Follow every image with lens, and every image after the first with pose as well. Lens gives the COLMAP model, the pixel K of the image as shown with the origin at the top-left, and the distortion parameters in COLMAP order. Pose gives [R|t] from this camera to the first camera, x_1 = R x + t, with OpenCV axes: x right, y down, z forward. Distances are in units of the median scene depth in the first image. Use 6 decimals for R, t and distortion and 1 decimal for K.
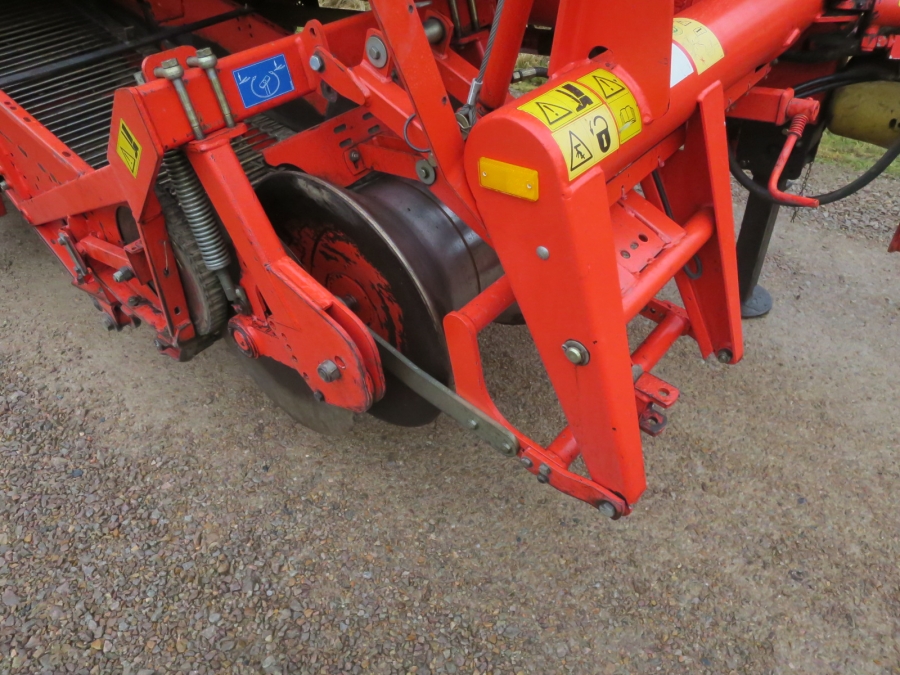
lens RADIAL K [[637.7, 0, 455.3], [0, 637.7, 331.1], [0, 0, 1]] dist [-0.049872, 0.015160]
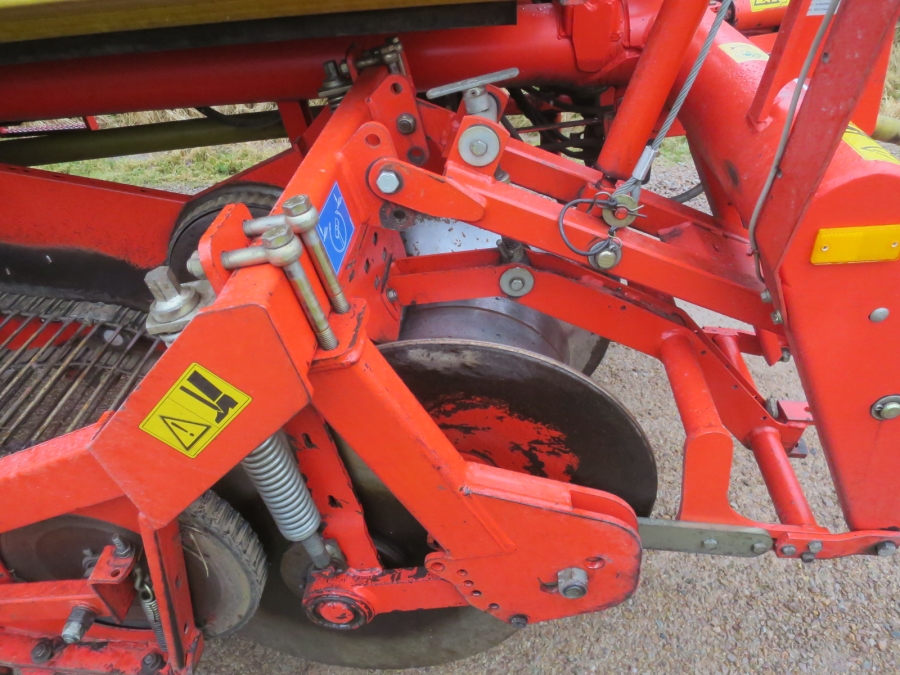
lens RADIAL K [[637.7, 0, 450.4], [0, 637.7, 338.9], [0, 0, 1]] dist [-0.049872, 0.015160]
pose [[0.799813, -0.364230, 0.477112, -0.477286], [0.402415, 0.915142, 0.024031, -0.224694], [-0.445378, 0.172776, 0.878514, 0.345543]]
